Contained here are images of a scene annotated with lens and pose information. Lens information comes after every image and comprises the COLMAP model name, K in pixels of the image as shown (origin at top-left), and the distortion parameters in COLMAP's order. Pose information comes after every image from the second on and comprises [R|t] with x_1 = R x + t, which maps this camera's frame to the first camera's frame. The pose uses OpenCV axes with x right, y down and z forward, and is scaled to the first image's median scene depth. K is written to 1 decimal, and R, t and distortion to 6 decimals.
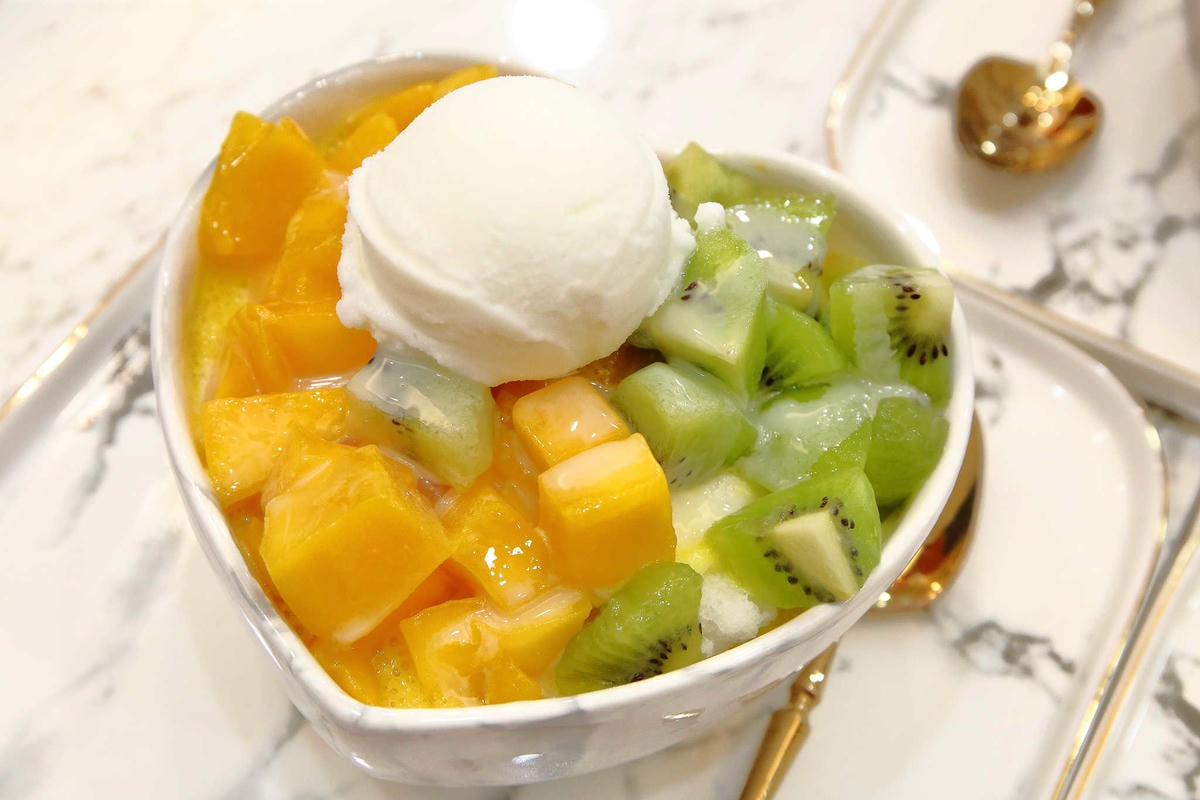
lens RADIAL K [[1819.1, 0, 595.6], [0, 1819.1, 391.9], [0, 0, 1]] dist [0.025091, 0.000000]
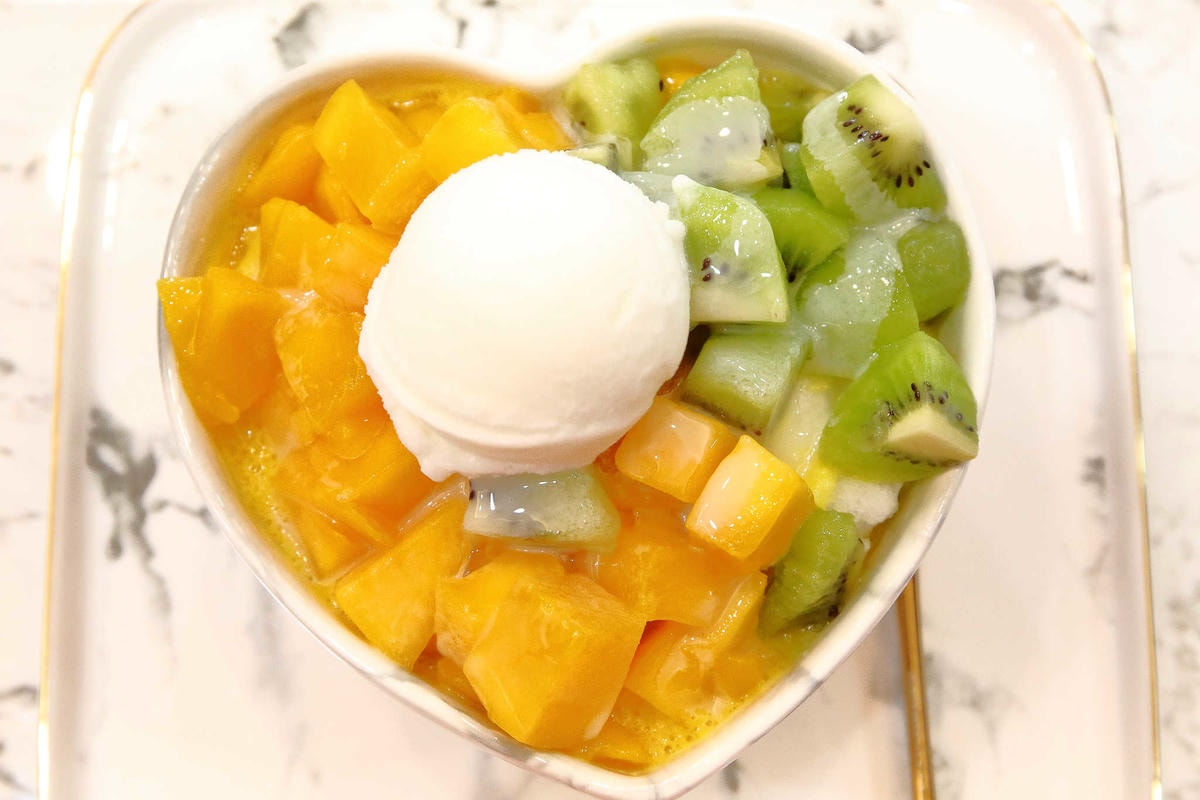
lens RADIAL K [[2087.3, 0, 606.3], [0, 2087.3, 407.9], [0, 0, 1]] dist [-0.017297, 0.000000]
pose [[0.863769, -0.501574, 0.048239, -0.089047], [0.439479, 0.796730, 0.414825, -0.492577], [-0.246499, -0.337113, 0.908621, -0.057053]]
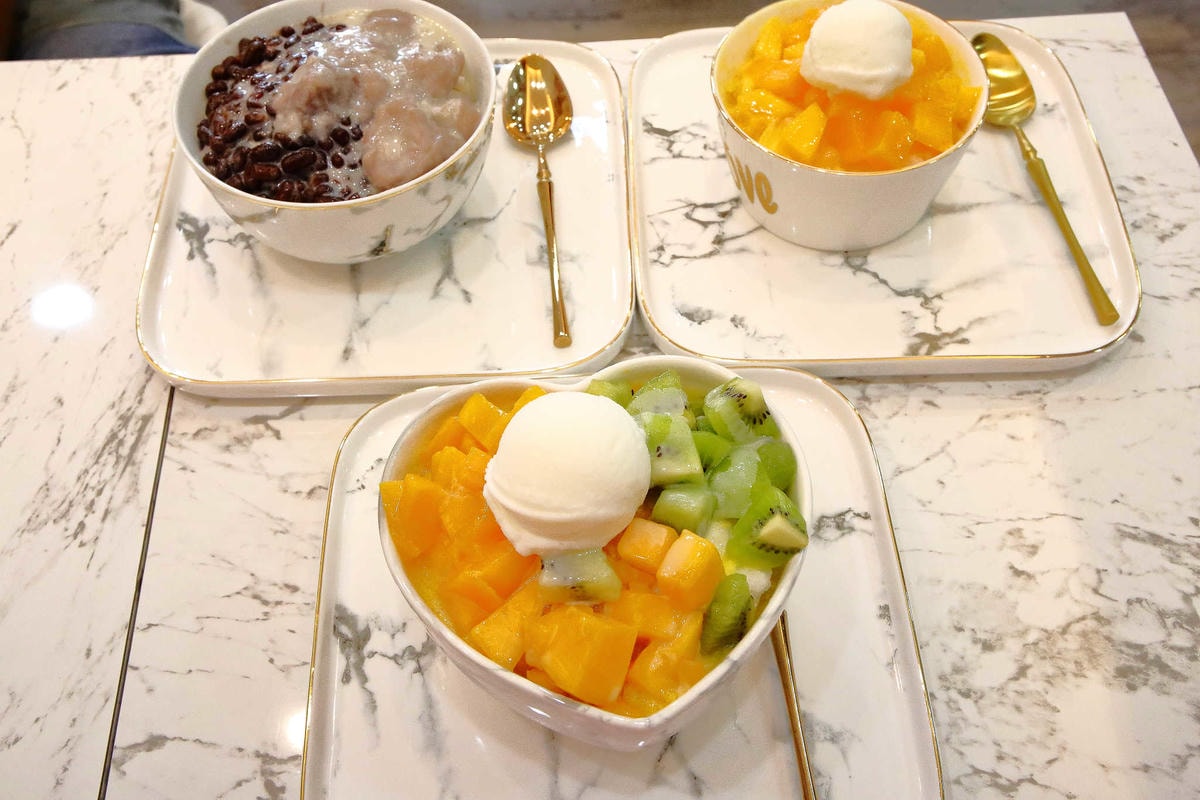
lens RADIAL K [[1271.5, 0, 604.9], [0, 1271.5, 393.4], [0, 0, 1]] dist [-0.001016, 0.000000]
pose [[0.841087, -0.480648, 0.248094, -0.307812], [0.483486, 0.873710, 0.053585, -0.211719], [-0.242517, 0.074881, 0.967253, -0.324889]]
